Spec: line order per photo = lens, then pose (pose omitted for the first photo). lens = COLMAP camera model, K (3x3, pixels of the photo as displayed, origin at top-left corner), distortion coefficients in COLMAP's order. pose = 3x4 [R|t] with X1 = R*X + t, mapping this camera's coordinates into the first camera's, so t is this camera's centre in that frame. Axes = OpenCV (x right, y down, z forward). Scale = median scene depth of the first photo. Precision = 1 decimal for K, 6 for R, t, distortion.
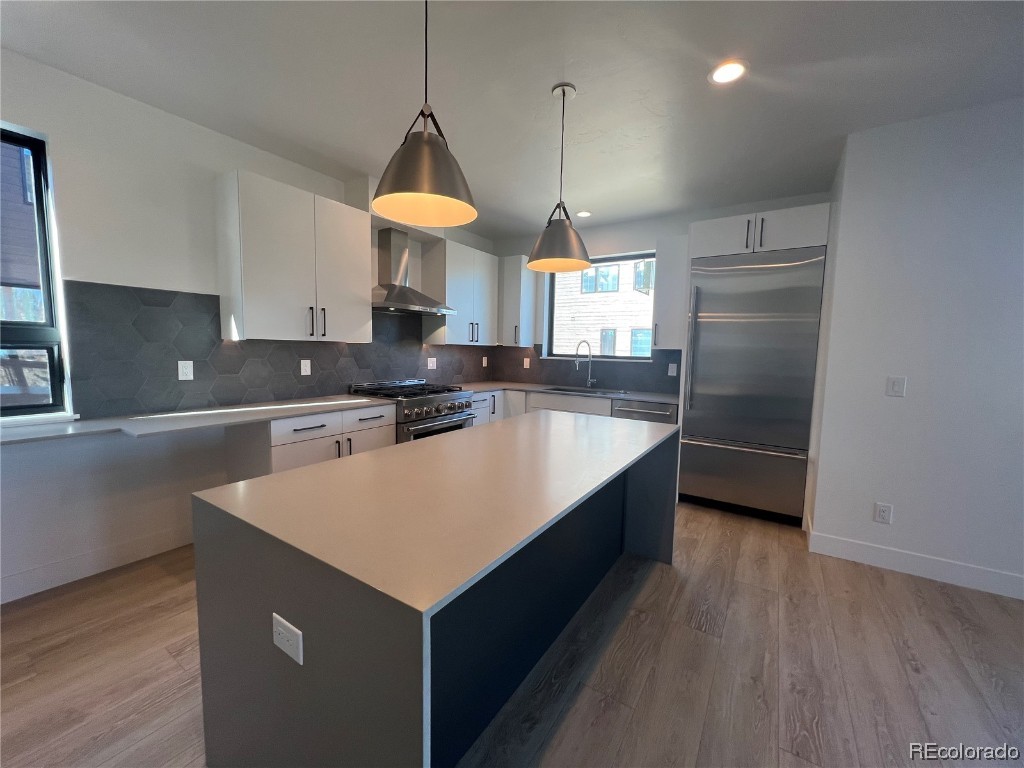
lens RADIAL K [[410.0, 0, 512.0], [0, 410.0, 384.0], [0, 0, 1]] dist [0.001538, 0.000131]
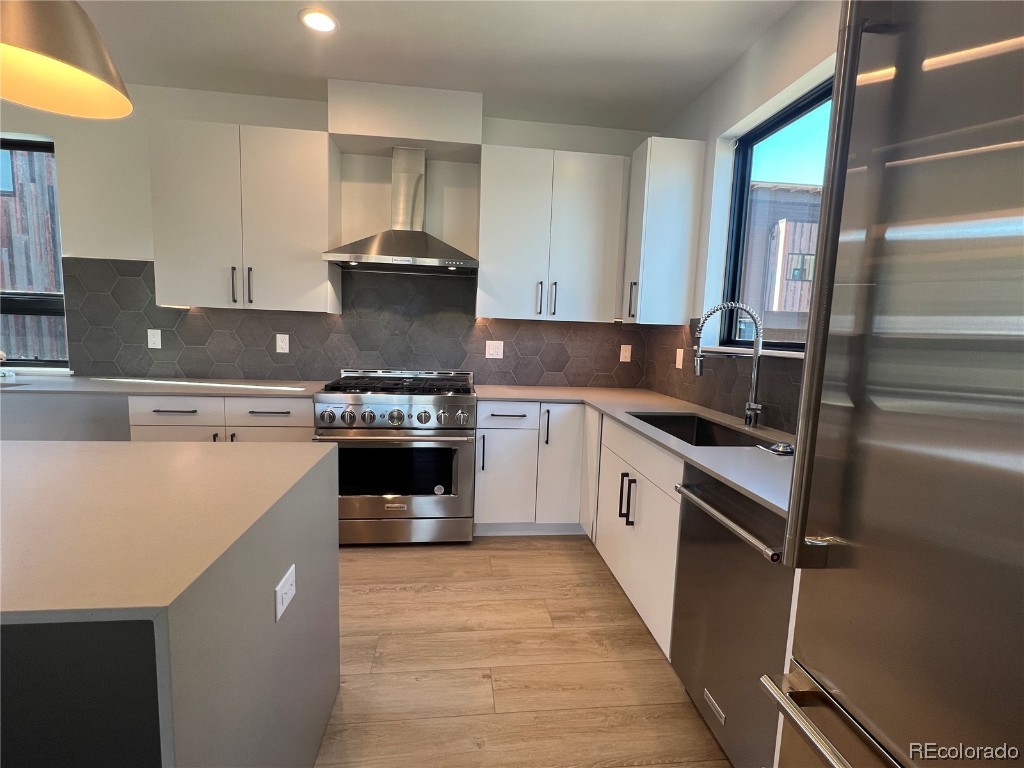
lens RADIAL K [[479.6, 0, 512.0], [0, 479.6, 384.0], [0, 0, 1]] dist [-0.001246, -0.000019]
pose [[0.639186, 0.087530, -0.764055, 0.553328], [-0.090575, 0.995156, 0.038233, -0.038013], [0.763700, 0.044766, 0.644018, 0.737551]]
